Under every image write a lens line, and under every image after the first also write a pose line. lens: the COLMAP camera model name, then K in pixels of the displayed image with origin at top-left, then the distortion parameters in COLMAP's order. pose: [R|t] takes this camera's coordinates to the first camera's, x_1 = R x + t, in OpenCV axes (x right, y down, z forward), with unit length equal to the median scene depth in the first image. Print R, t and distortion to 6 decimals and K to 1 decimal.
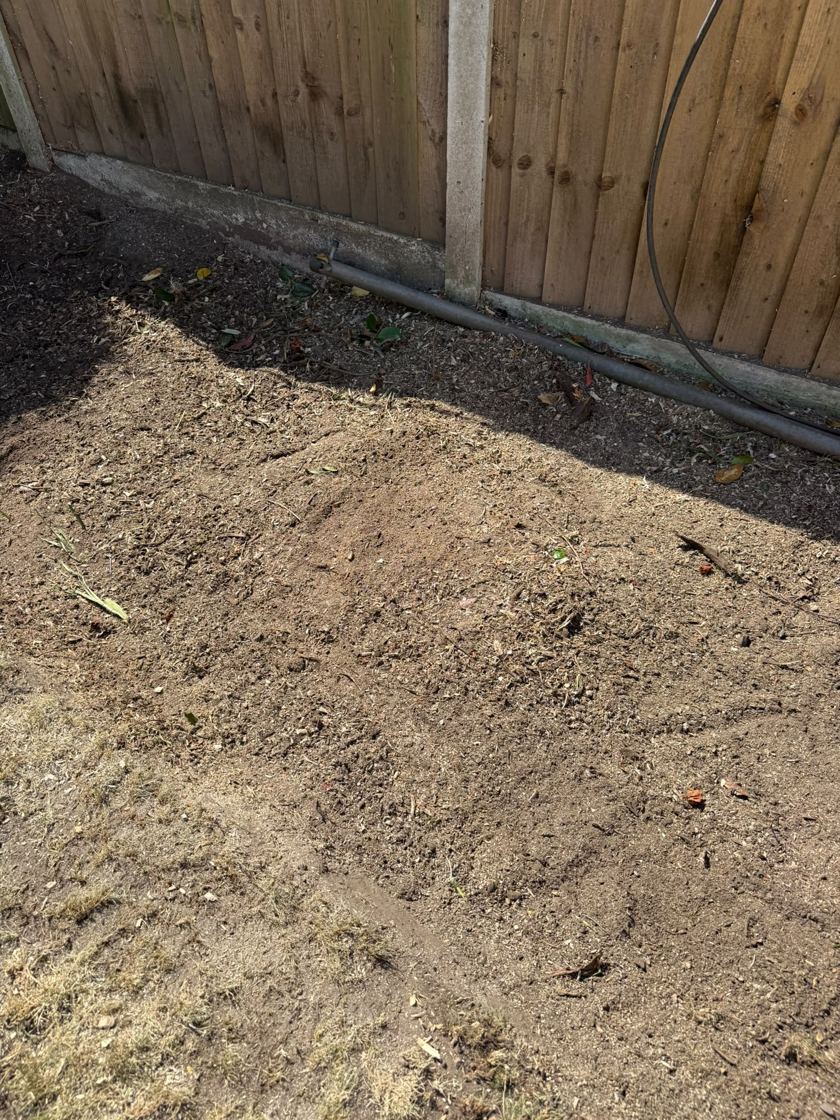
lens RADIAL K [[743.0, 0, 435.0], [0, 743.0, 562.6], [0, 0, 1]] dist [0.038681, -0.106156]
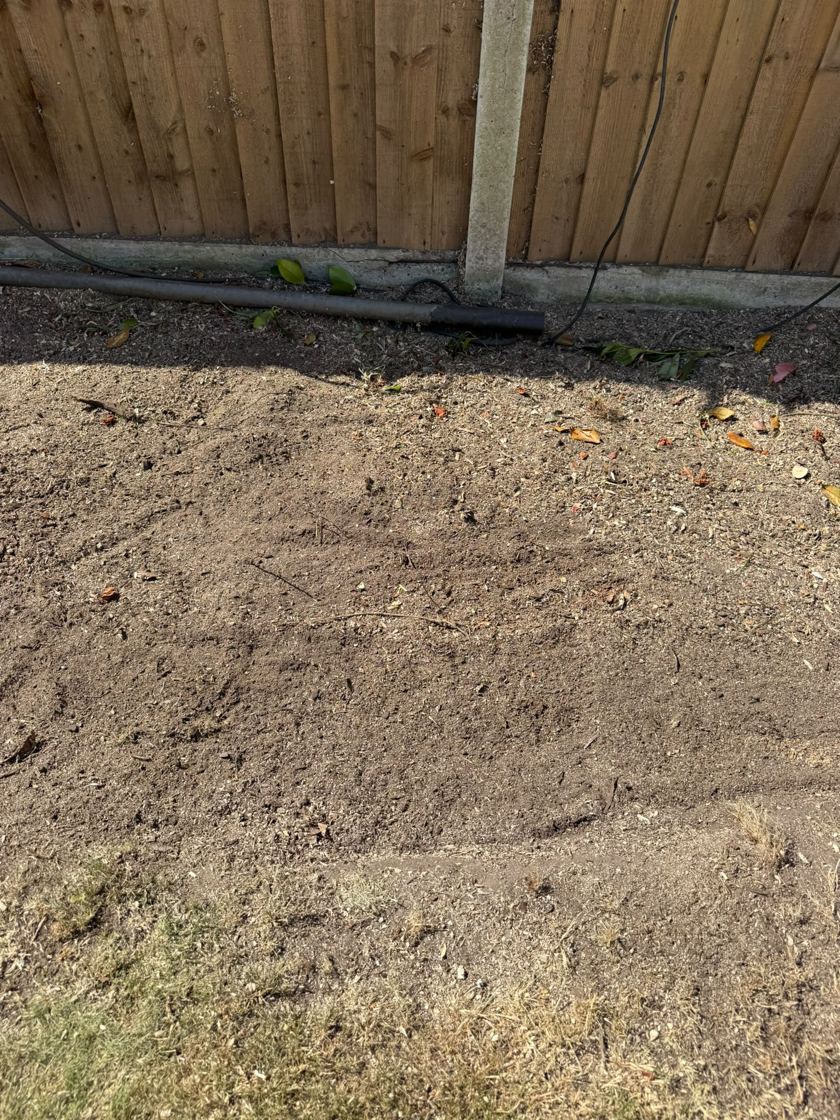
lens RADIAL K [[743.0, 0, 435.0], [0, 743.0, 562.6], [0, 0, 1]] dist [0.038681, -0.106156]
pose [[0.858362, -0.349422, 0.375658, 0.220921], [0.329537, 0.936701, 0.118304, 0.181707], [-0.393217, 0.022245, 0.919177, -0.165774]]
